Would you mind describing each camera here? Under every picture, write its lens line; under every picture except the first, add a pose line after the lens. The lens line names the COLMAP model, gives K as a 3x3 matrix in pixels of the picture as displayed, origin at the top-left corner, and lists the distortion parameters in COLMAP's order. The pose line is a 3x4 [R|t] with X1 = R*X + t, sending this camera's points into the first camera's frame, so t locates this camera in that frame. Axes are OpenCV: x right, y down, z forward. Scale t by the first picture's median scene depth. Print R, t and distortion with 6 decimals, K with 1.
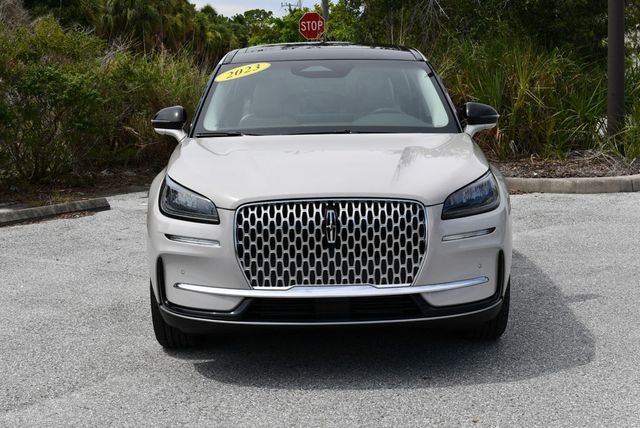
lens RADIAL K [[1088.4, 0, 320.9], [0, 1088.4, 212.9], [0, 0, 1]] dist [-0.001703, 0.000000]
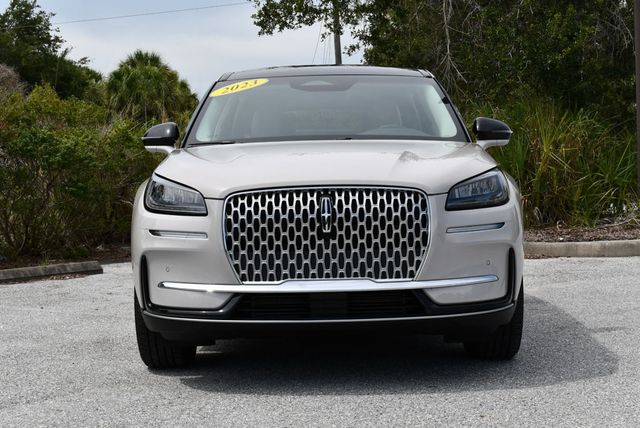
lens RADIAL K [[1169.7, 0, 319.8], [0, 1169.7, 214.9], [0, 0, 1]] dist [0.012087, 0.000000]
pose [[0.999850, -0.002069, -0.017201, 0.019216], [0.000275, 0.994609, -0.103695, 0.105904], [0.017323, 0.103675, 0.994460, 0.004494]]
